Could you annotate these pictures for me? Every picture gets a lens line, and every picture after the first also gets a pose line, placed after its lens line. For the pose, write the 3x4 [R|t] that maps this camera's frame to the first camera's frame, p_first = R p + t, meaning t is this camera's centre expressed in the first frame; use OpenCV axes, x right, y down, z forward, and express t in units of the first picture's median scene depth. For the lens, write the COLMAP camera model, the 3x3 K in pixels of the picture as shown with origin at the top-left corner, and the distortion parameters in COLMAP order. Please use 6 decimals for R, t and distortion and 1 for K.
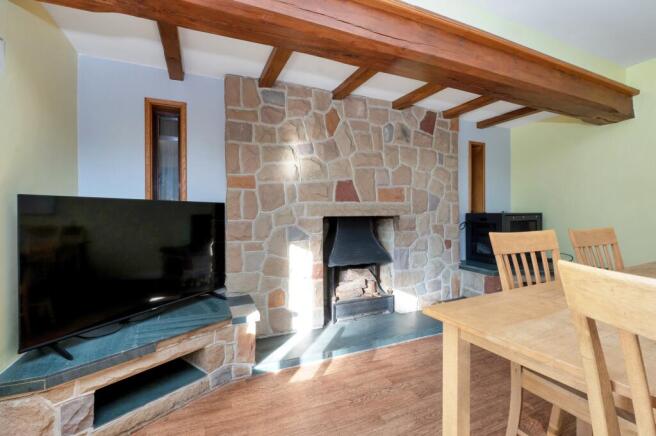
lens RADIAL K [[290.6, 0, 329.9], [0, 290.6, 214.7], [0, 0, 1]] dist [0.000707, 0.000097]
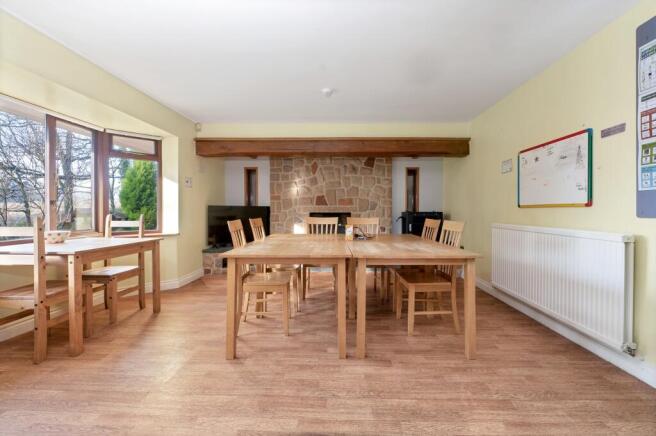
lens RADIAL K [[290.6, 0, 327.1], [0, 290.6, 216.4], [0, 0, 1]] dist [0.000707, 0.000097]
pose [[0.869242, 0.016904, -0.494098, 1.151054], [-0.012363, 0.999846, 0.012456, 0.006992], [0.494233, -0.004719, 0.869317, -0.815152]]
